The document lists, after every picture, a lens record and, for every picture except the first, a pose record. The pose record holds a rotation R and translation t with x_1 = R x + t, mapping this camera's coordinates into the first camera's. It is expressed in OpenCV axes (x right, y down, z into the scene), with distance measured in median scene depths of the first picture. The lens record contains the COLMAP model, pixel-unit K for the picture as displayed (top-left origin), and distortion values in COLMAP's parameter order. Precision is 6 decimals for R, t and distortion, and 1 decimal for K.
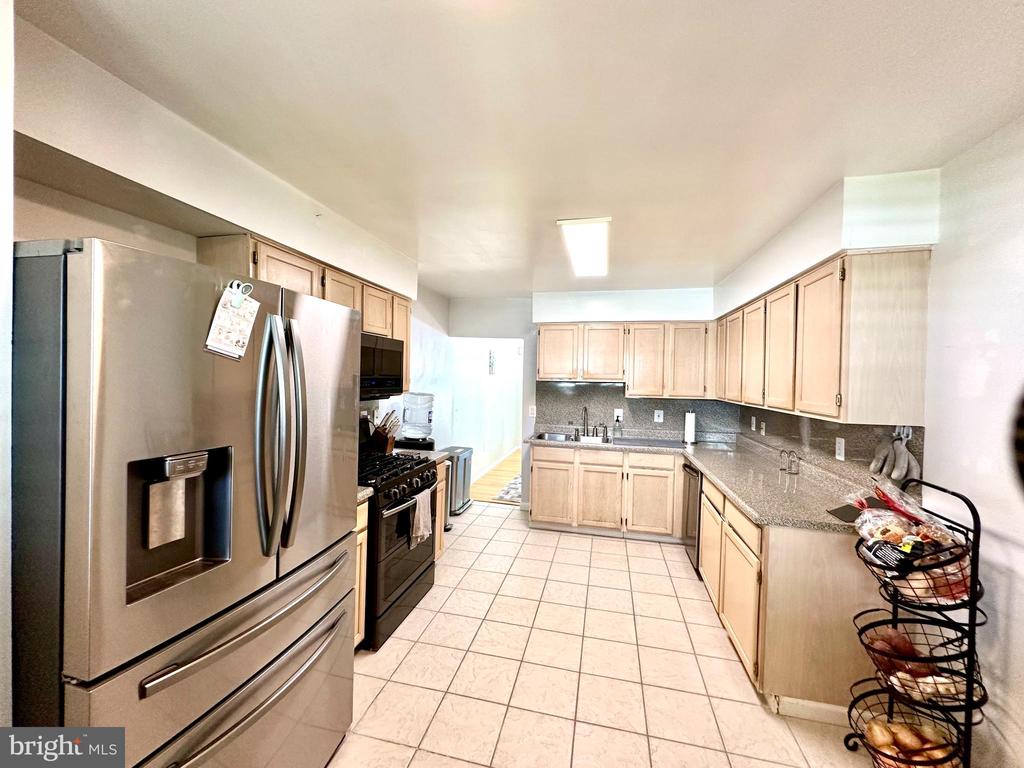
lens RADIAL K [[409.8, 0, 511.0], [0, 409.8, 384.7], [0, 0, 1]] dist [-0.005773, 0.001183]
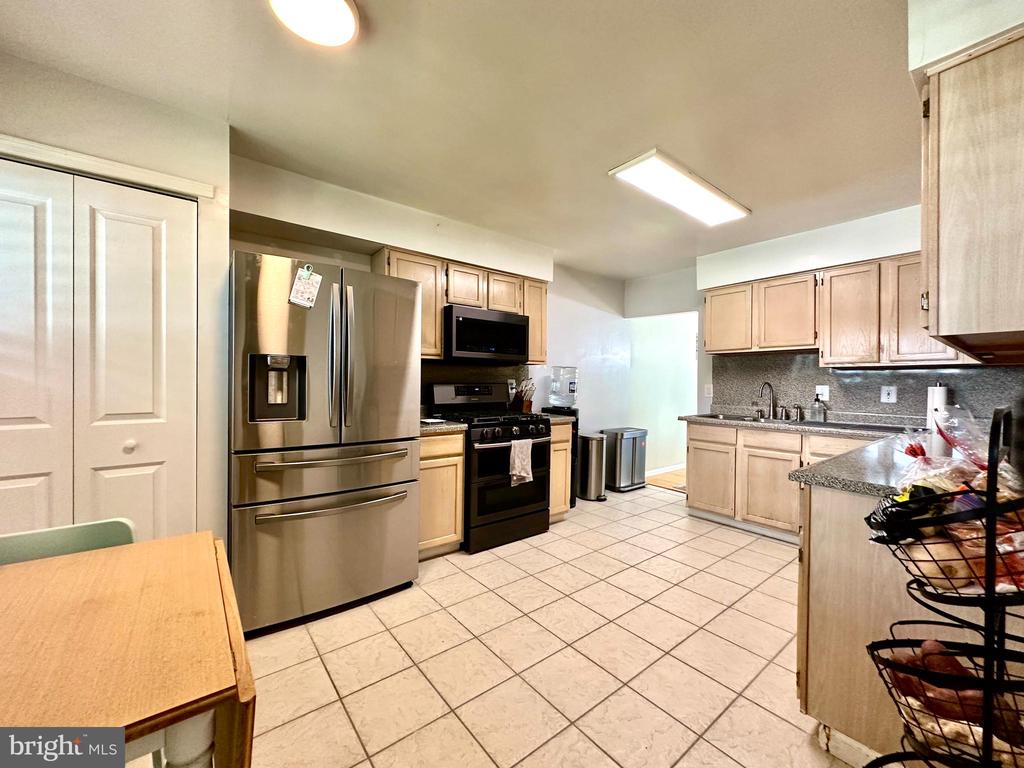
lens RADIAL K [[409.8, 0, 508.1], [0, 409.8, 384.7], [0, 0, 1]] dist [-0.005773, 0.001183]
pose [[0.783014, -0.009220, -0.621936, 0.323070], [-0.003896, 0.999798, -0.019728, 0.087358], [0.621992, 0.017871, 0.782820, 0.039257]]
